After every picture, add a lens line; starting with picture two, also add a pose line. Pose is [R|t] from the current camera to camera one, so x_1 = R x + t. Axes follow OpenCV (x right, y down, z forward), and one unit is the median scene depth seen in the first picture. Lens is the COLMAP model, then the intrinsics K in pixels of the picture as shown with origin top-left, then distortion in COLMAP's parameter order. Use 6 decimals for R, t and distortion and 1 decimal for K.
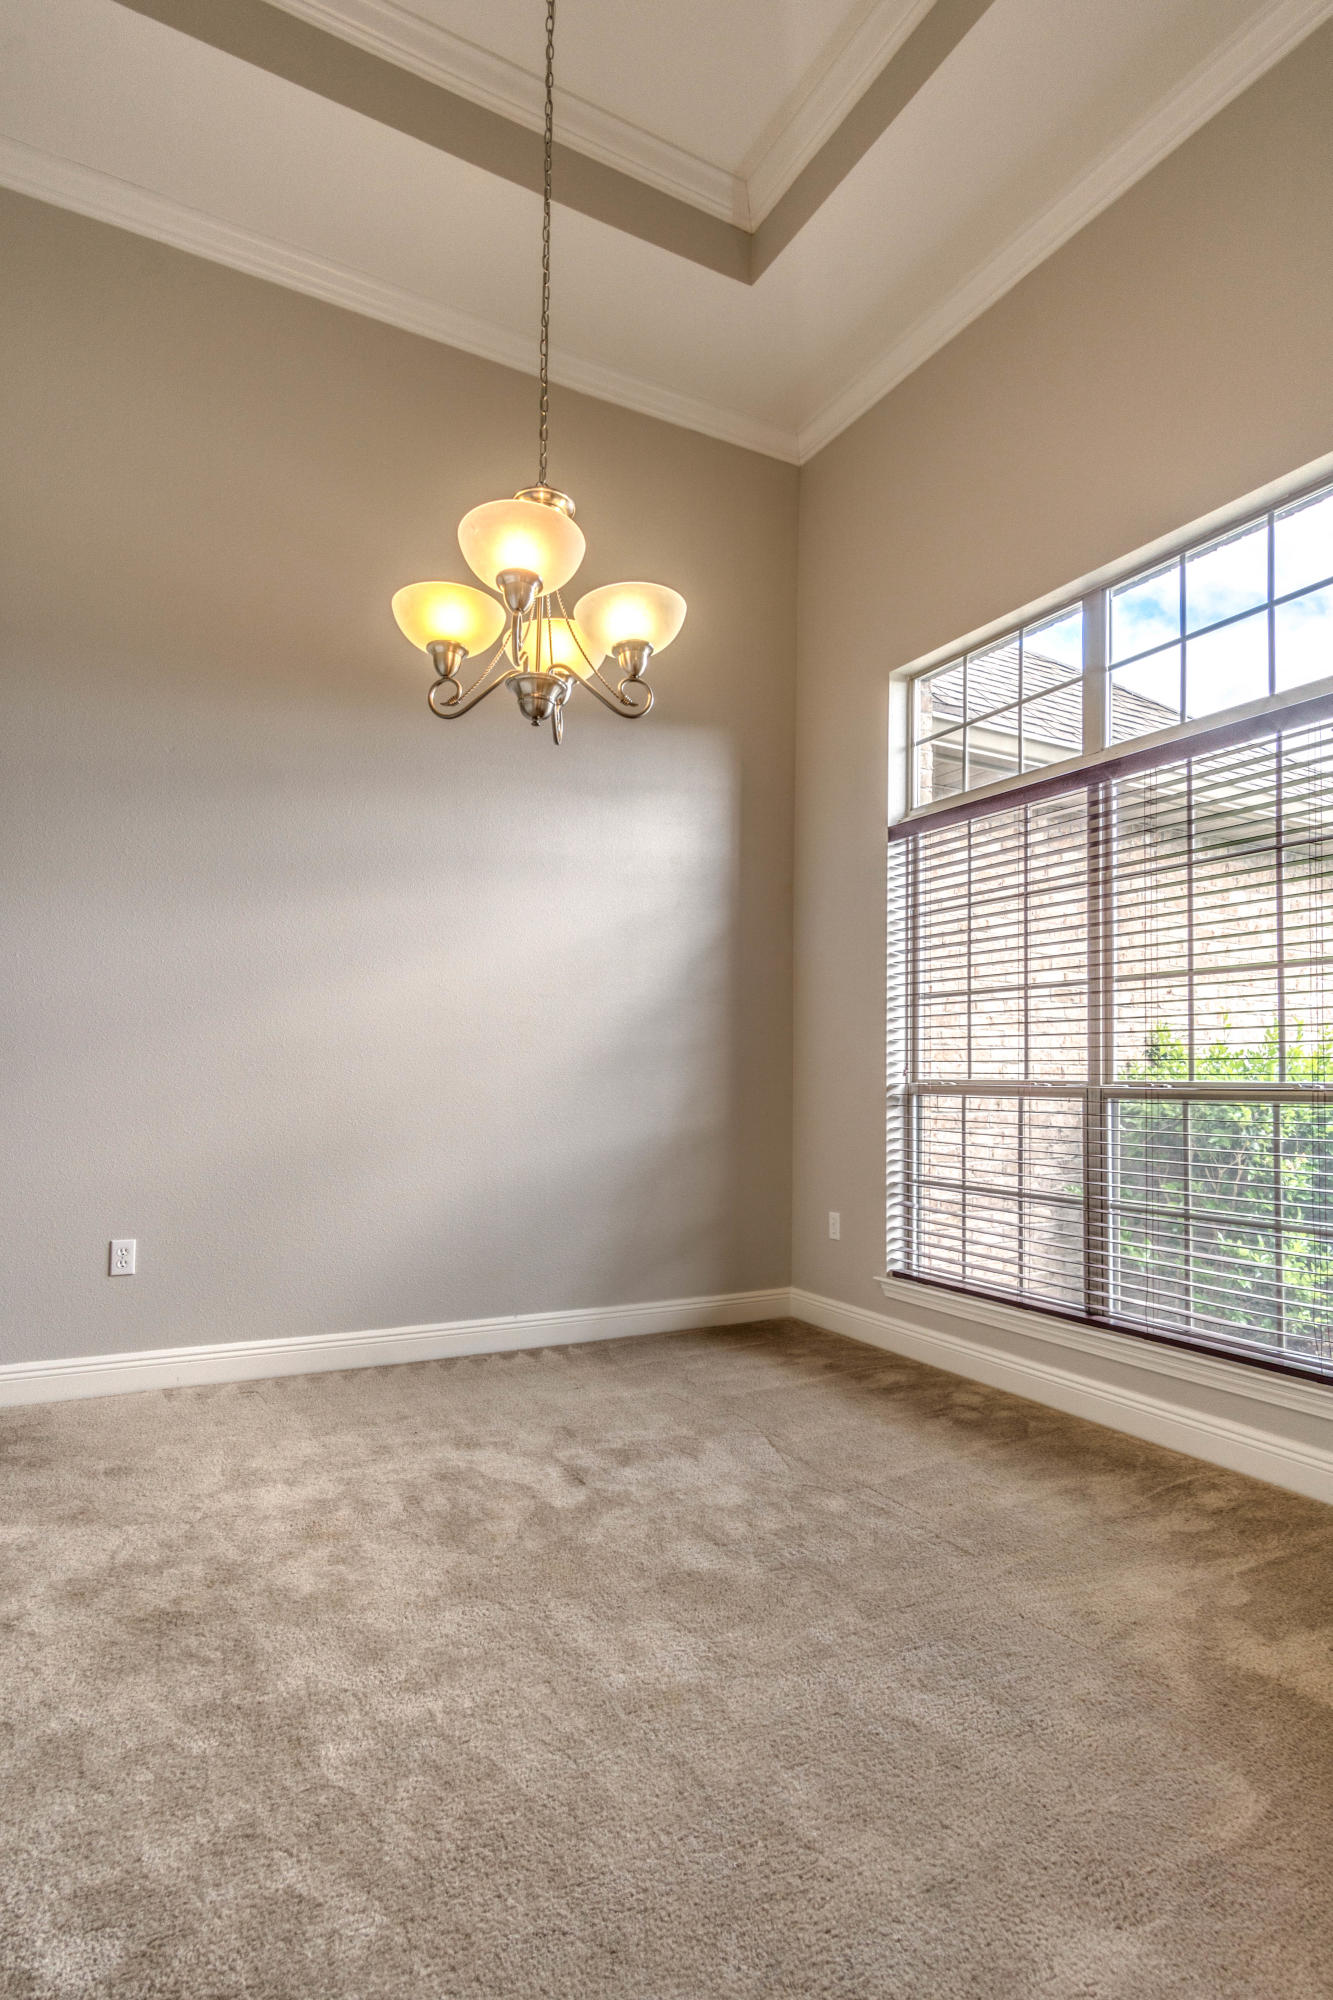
lens RADIAL K [[1043.2, 0, 670.4], [0, 1043.2, 1034.9], [0, 0, 1]] dist [0.003525, 0.000756]
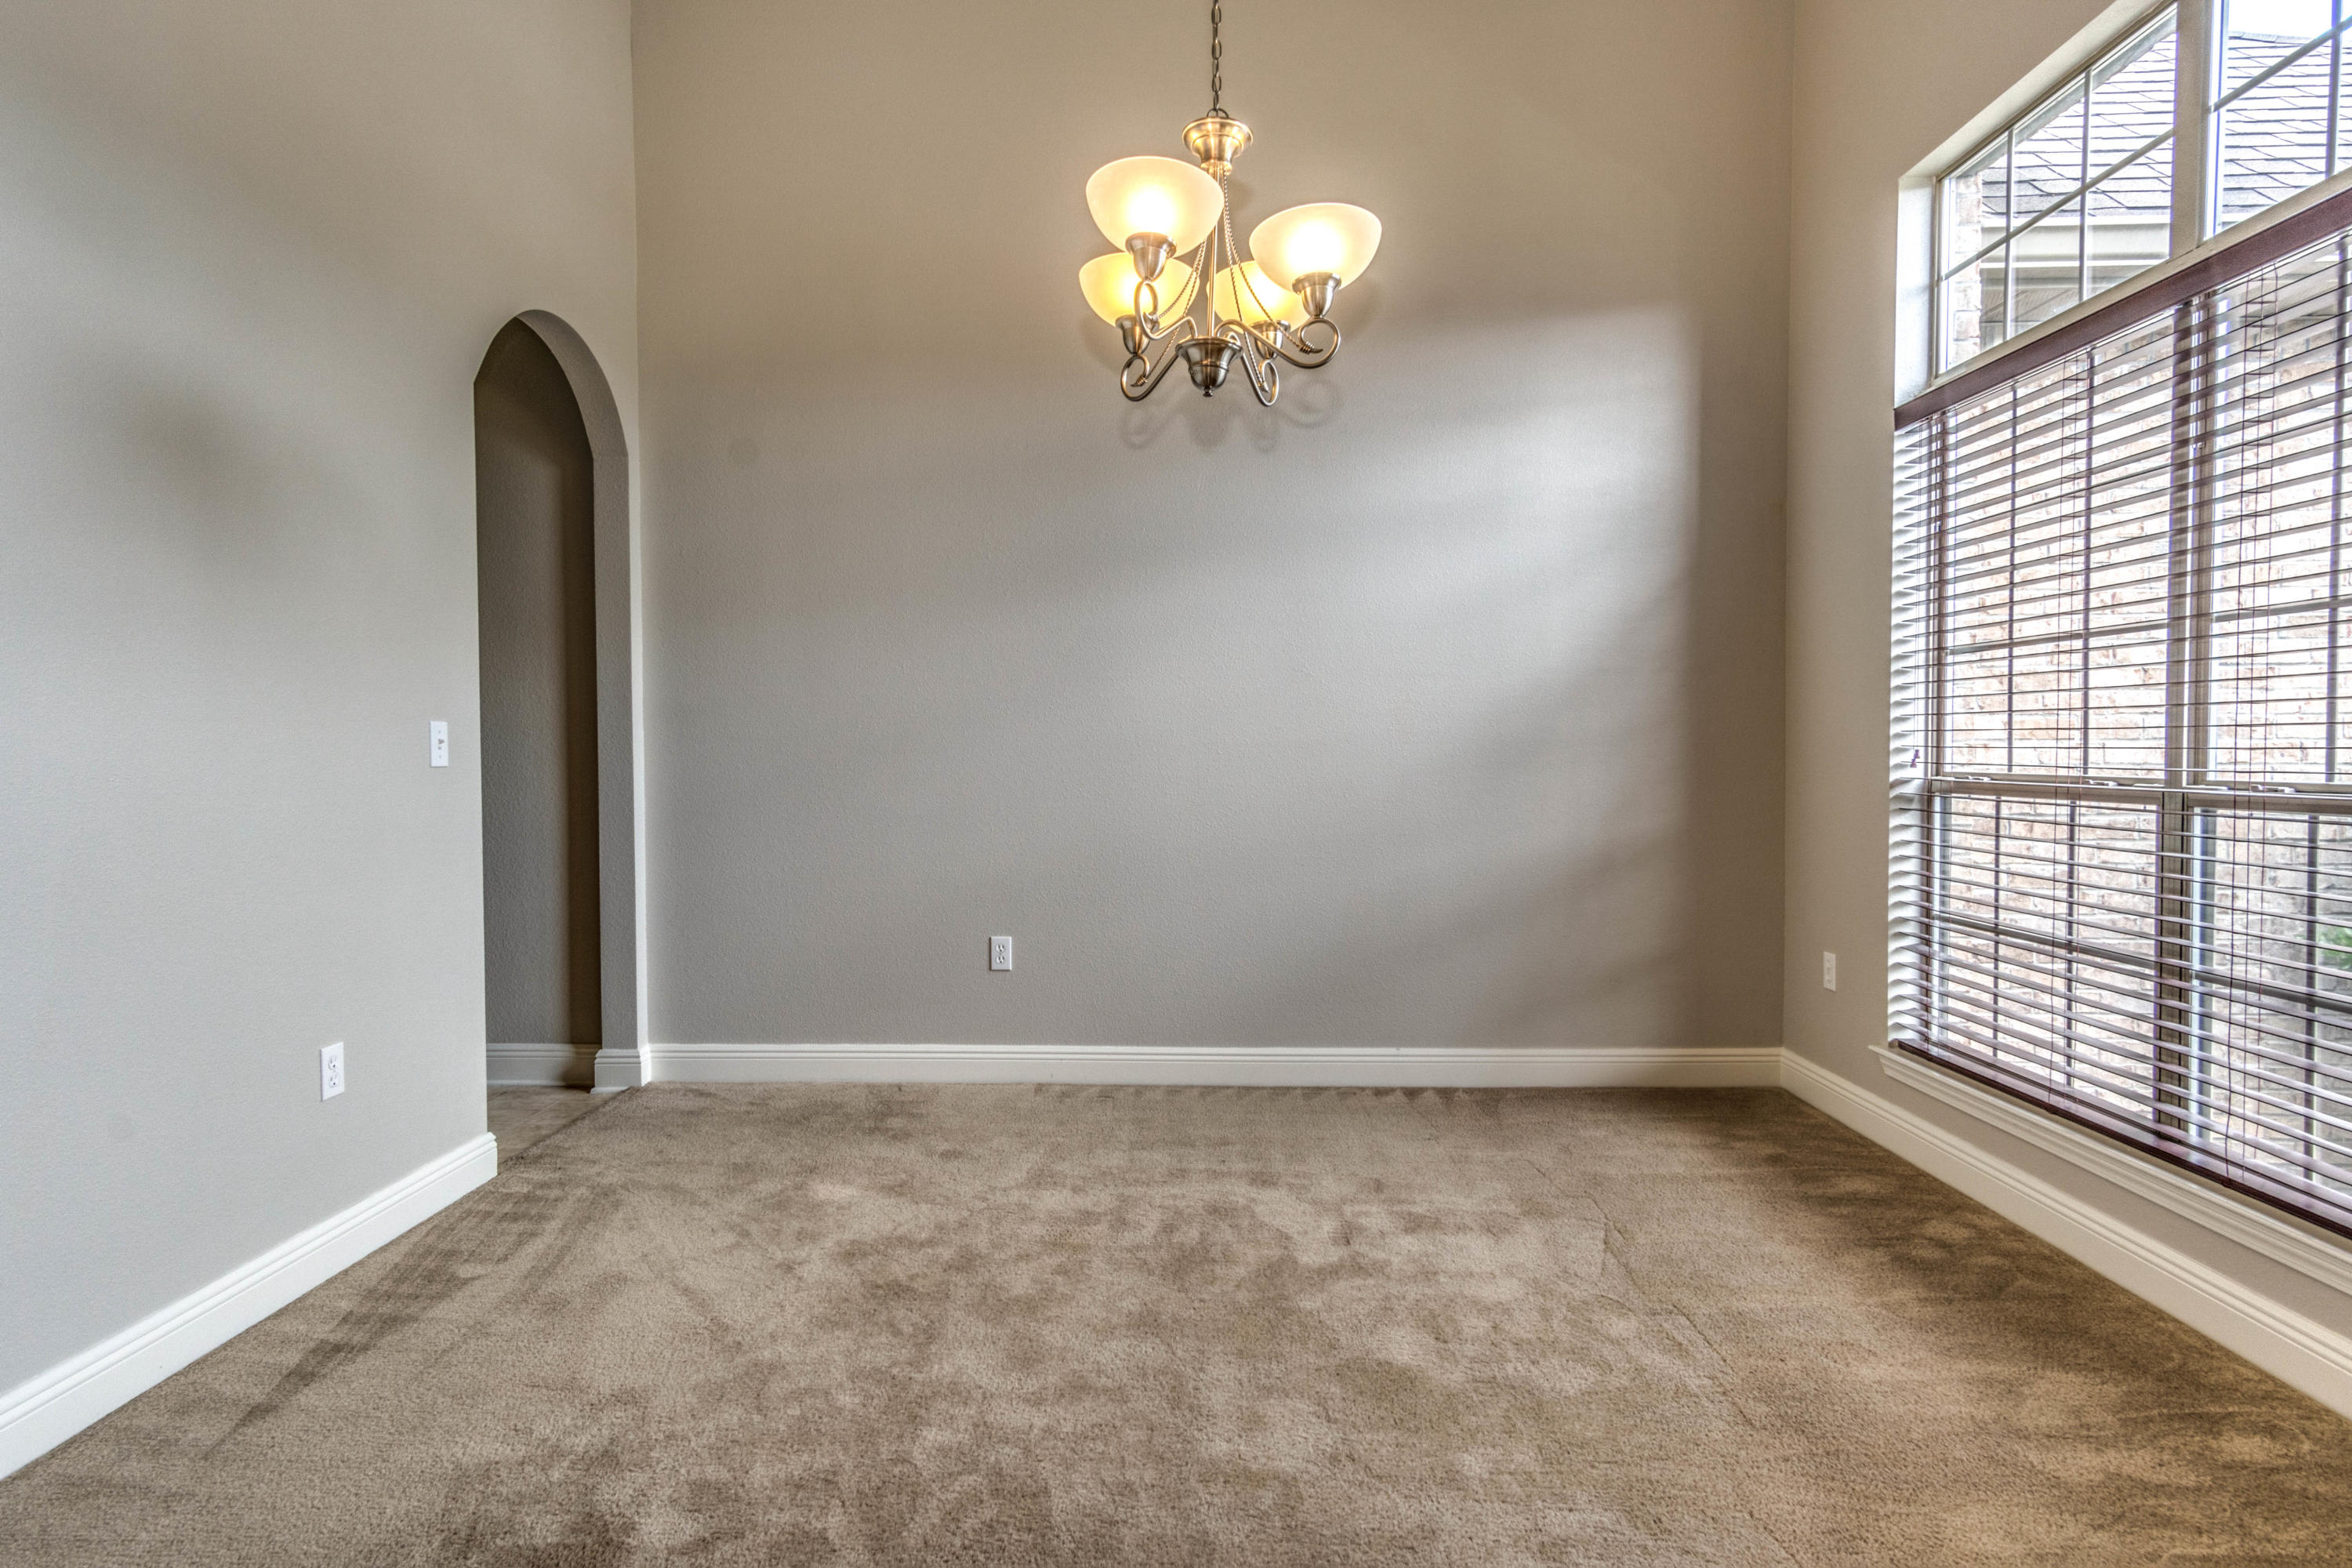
lens RADIAL K [[1248.3, 0, 1173.9], [0, 1248.3, 787.8], [0, 0, 1]] dist [0.002310, 0.000740]
pose [[0.863785, -0.002563, -0.503855, 0.246213], [0.038939, 0.997336, 0.061682, -0.020603], [0.502354, -0.072900, 0.861583, 0.032122]]
